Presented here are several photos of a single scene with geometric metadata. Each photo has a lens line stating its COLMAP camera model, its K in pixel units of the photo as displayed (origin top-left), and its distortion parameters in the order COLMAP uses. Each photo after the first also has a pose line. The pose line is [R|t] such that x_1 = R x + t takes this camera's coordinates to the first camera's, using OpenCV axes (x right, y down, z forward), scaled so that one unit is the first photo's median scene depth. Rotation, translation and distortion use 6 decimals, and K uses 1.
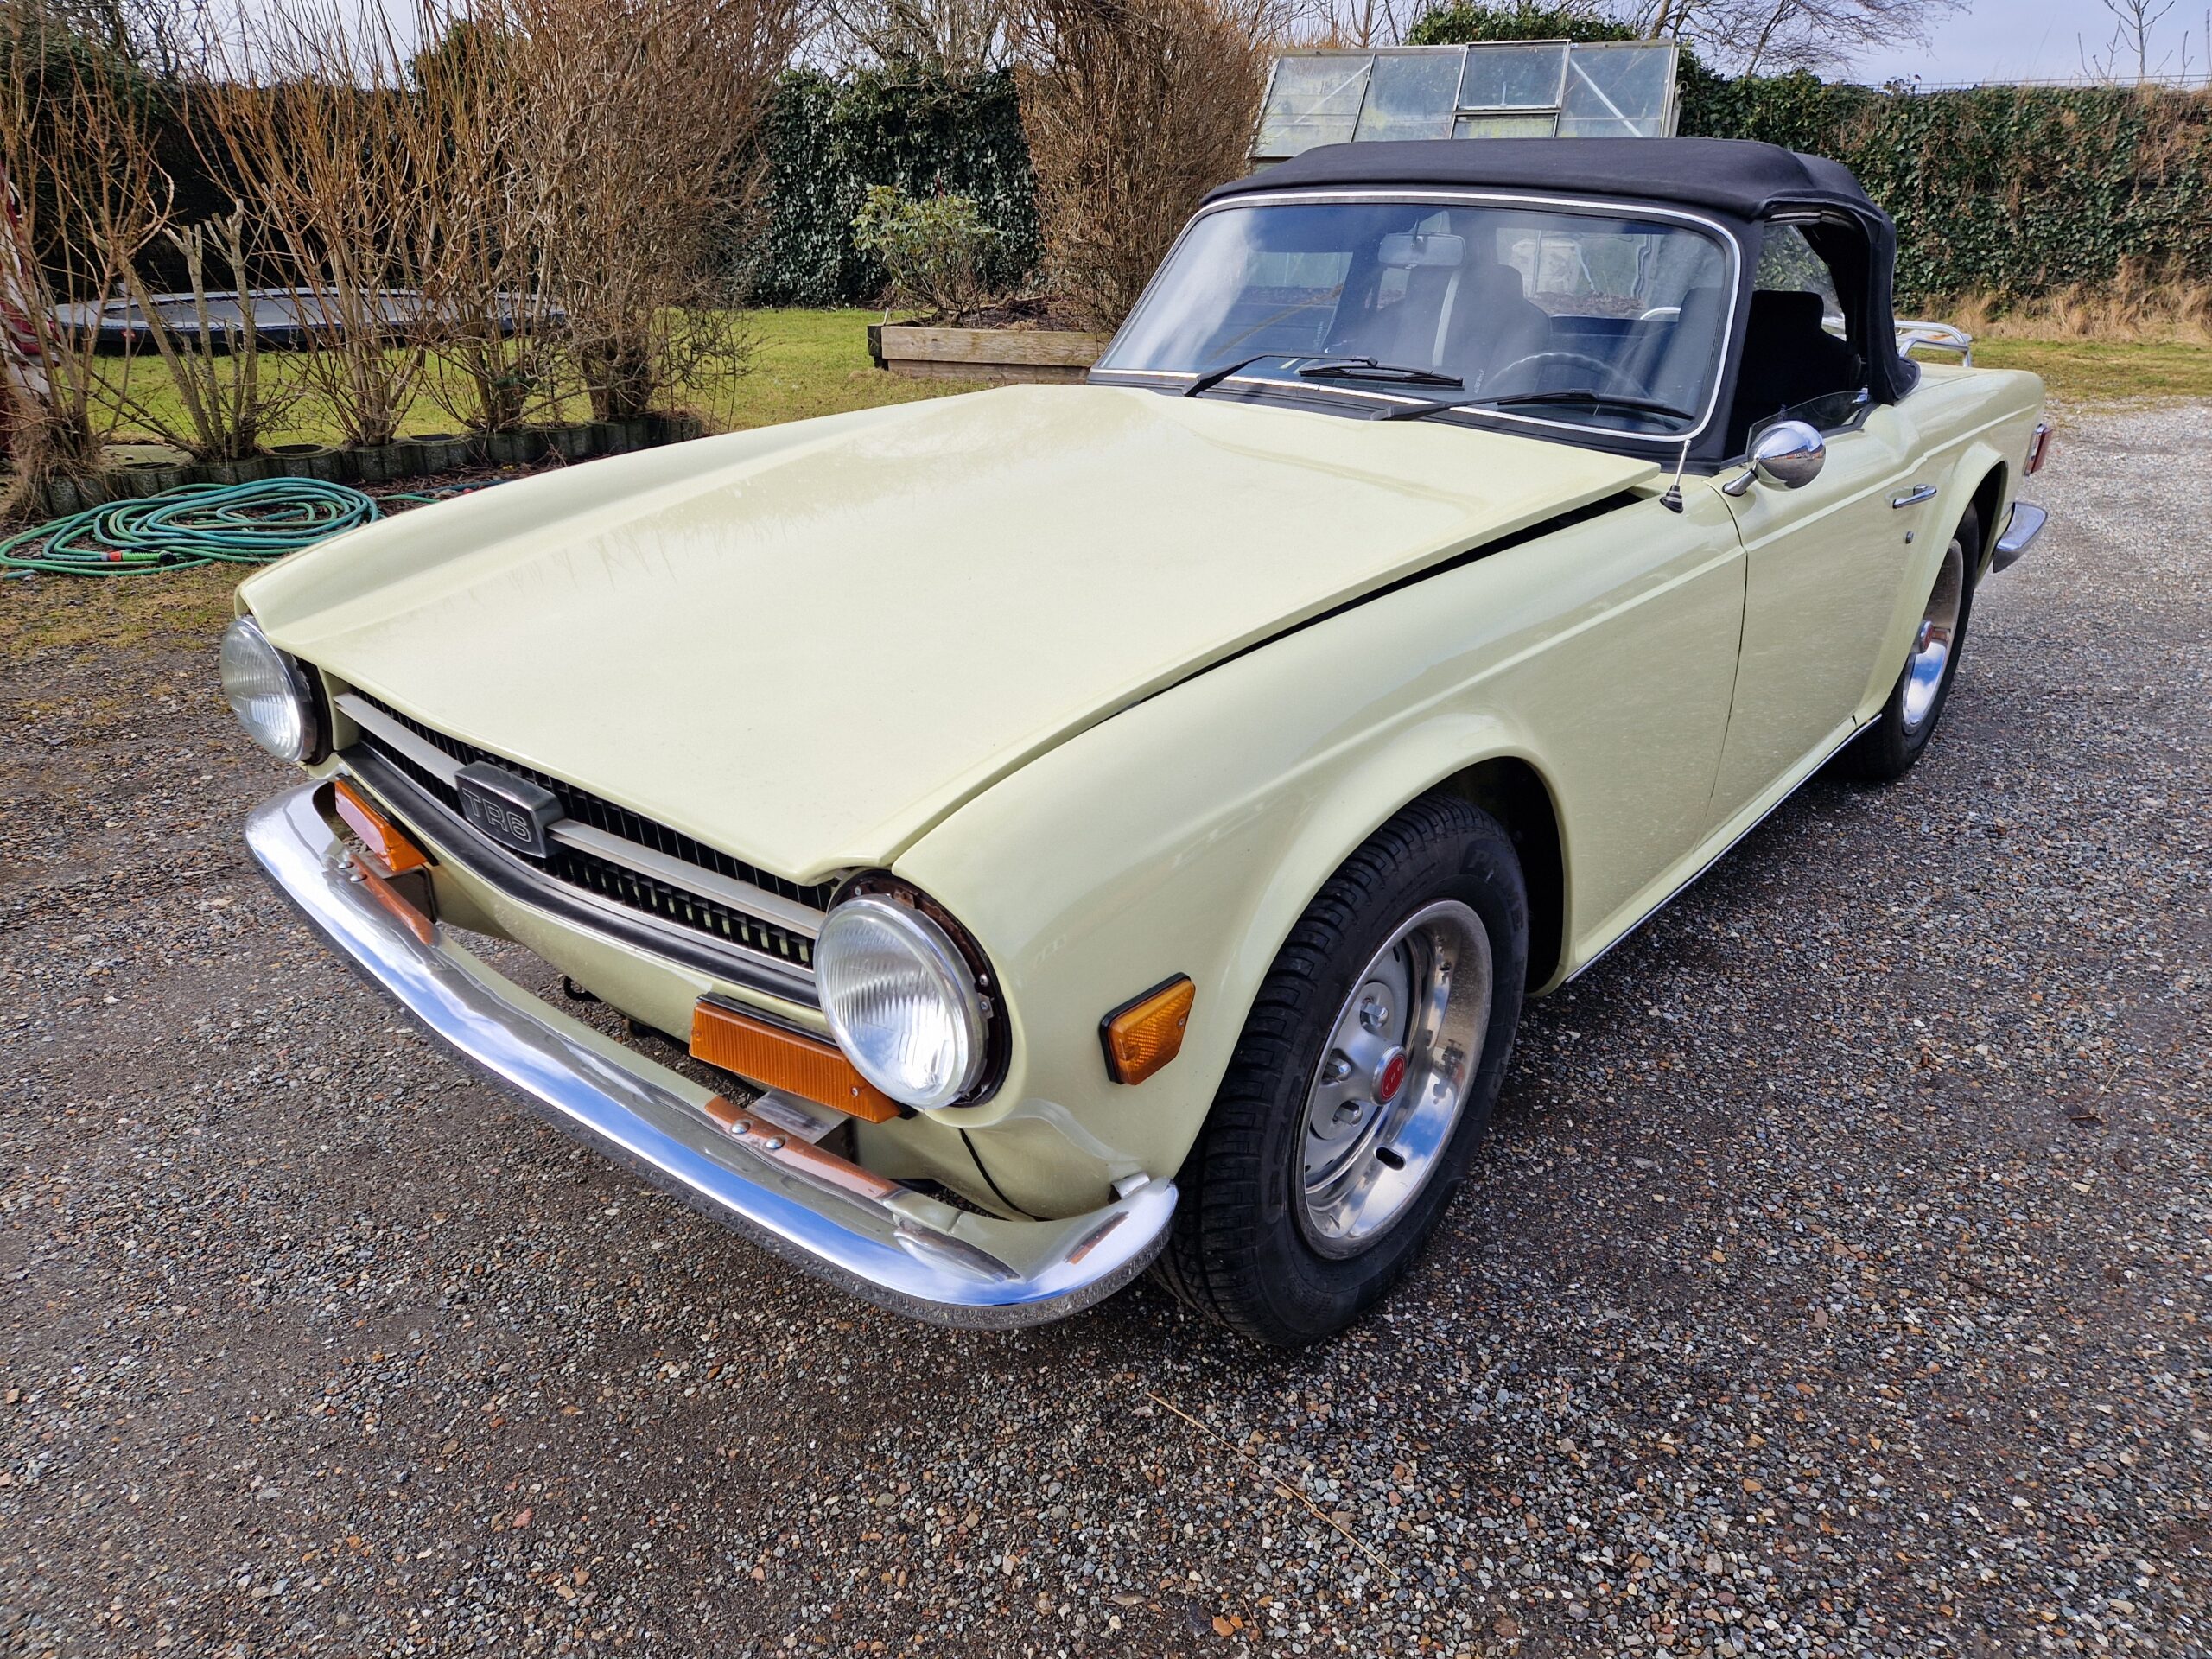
lens RADIAL K [[1463.4, 0, 1106.0], [0, 1463.4, 829.5], [0, 0, 1]] dist [0.083581, -0.071665]
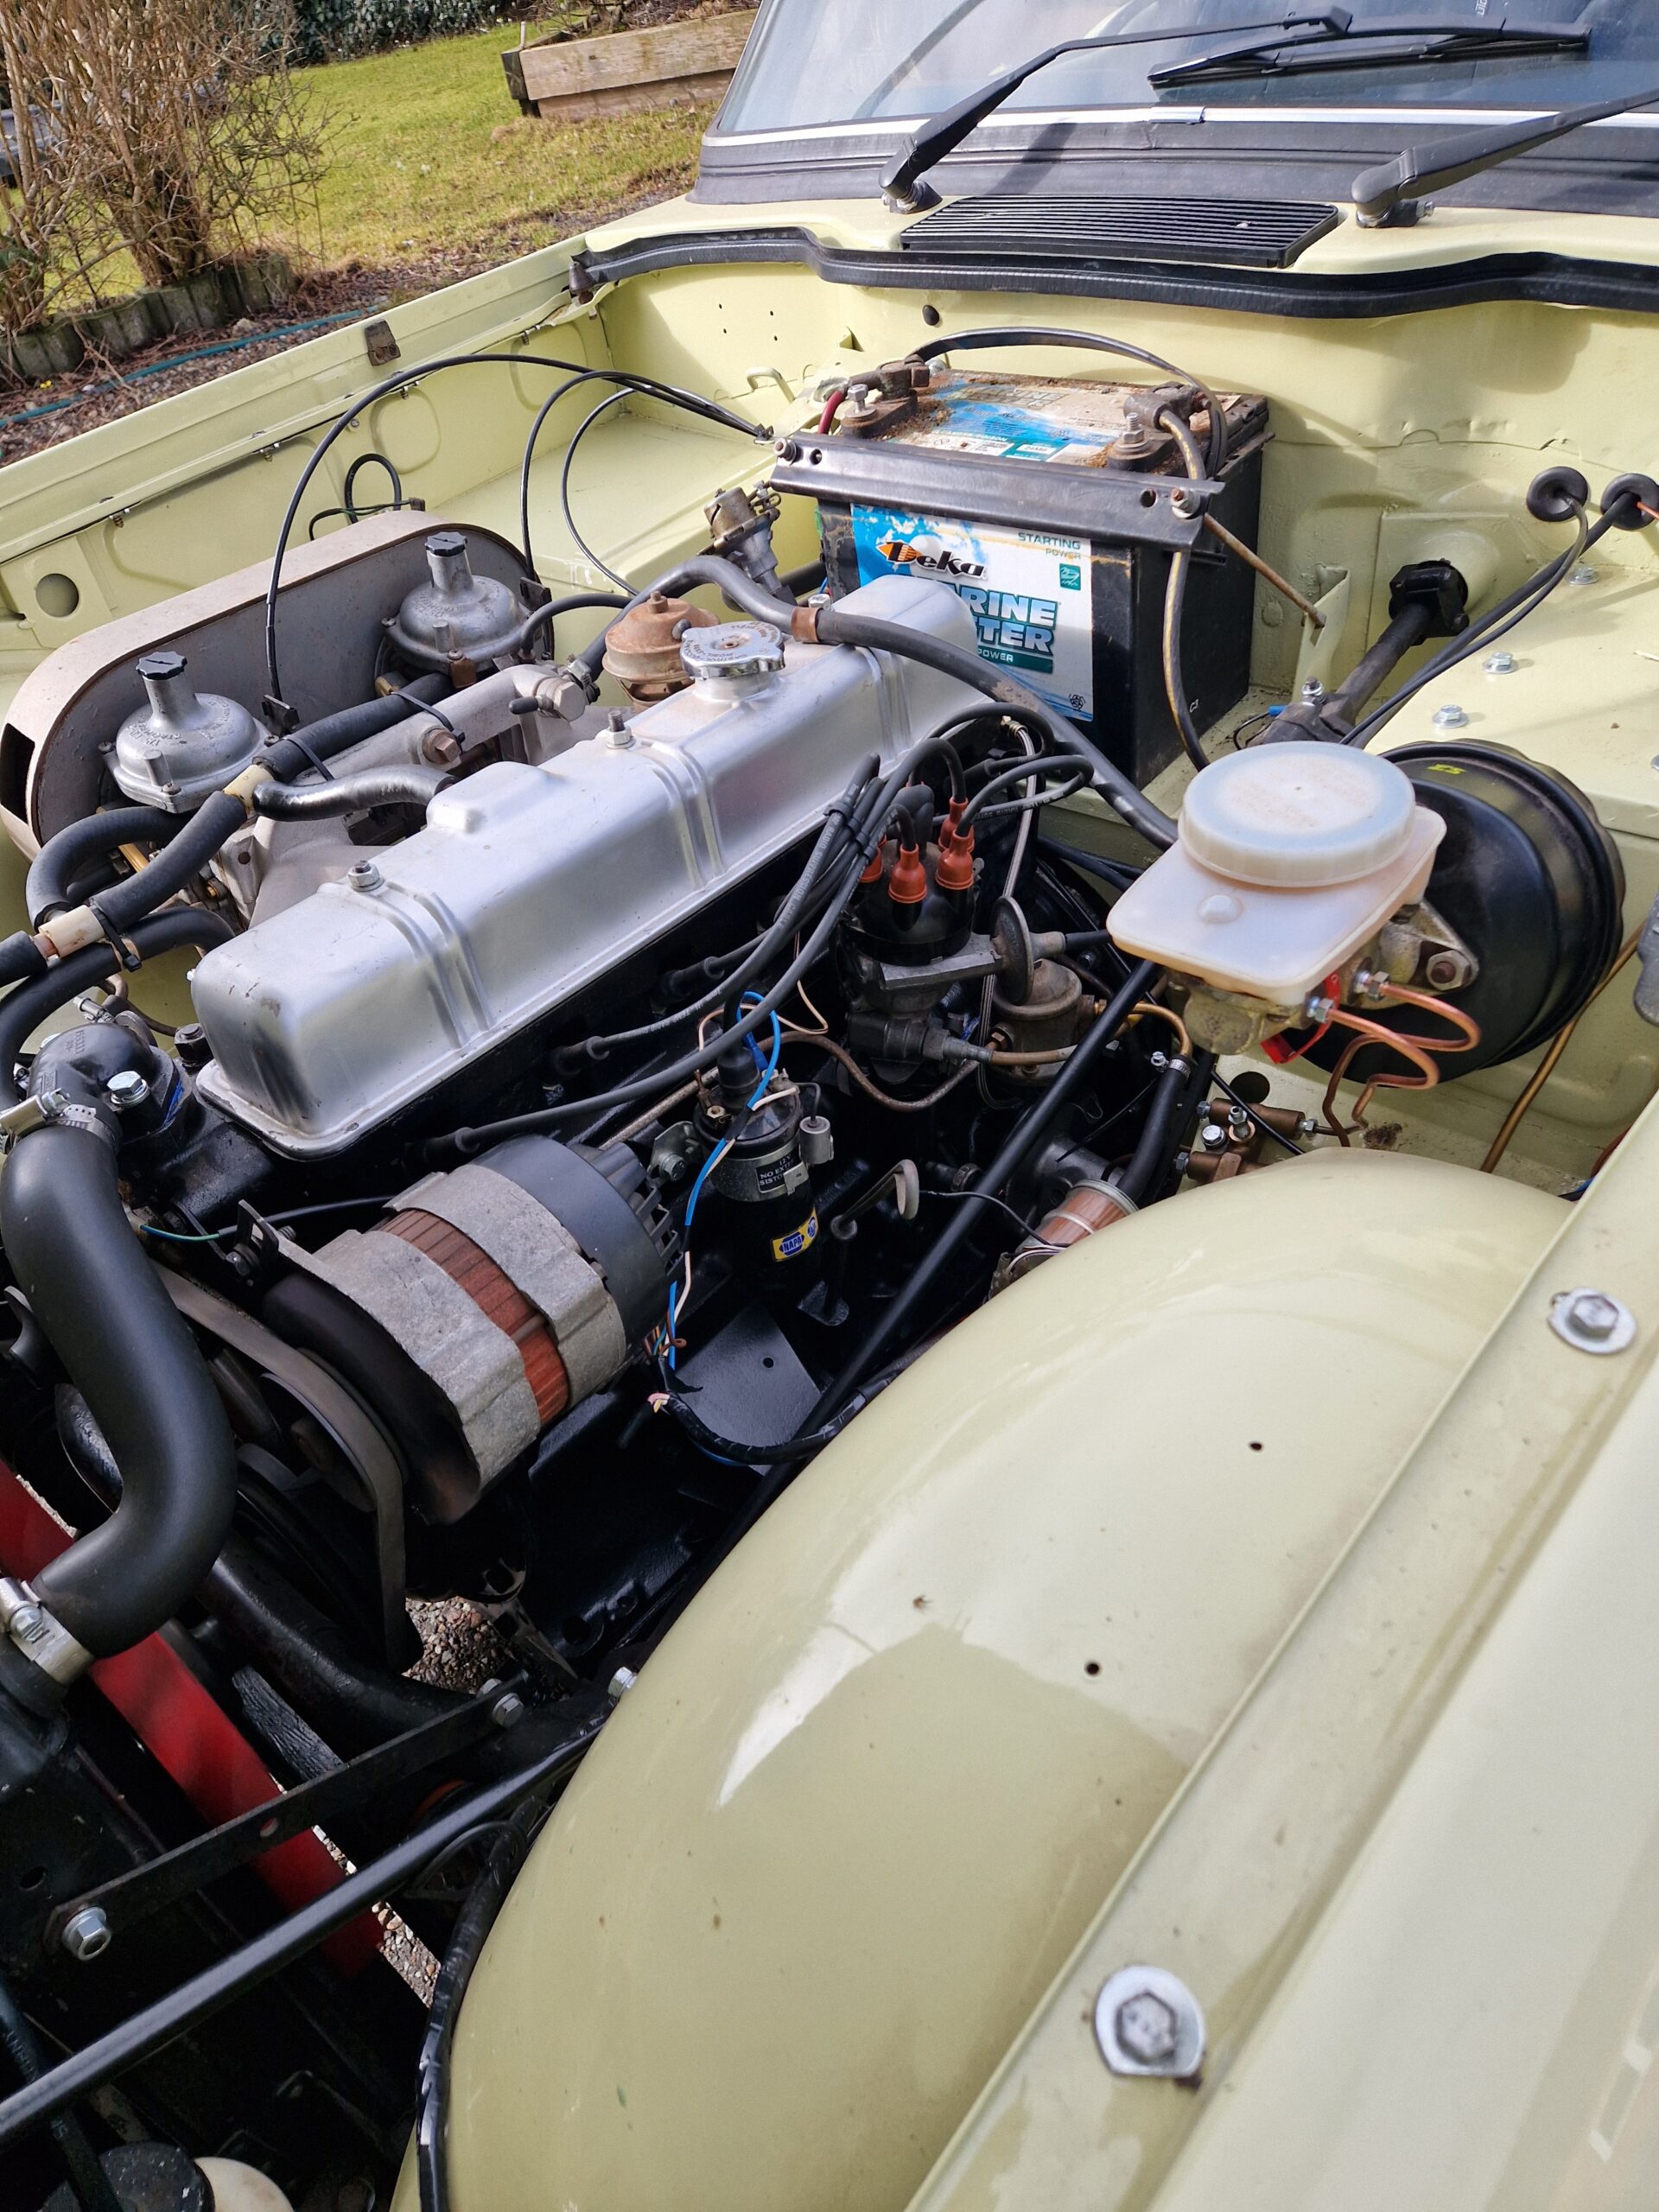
lens RADIAL K [[1463.4, 0, 829.5], [0, 1463.4, 1106.0], [0, 0, 1]] dist [0.083581, -0.071665]
pose [[0.985983, -0.128525, -0.106389, 0.061393], [0.155280, 0.940146, 0.303339, -0.225357], [0.061035, -0.315607, 0.946925, 0.627731]]
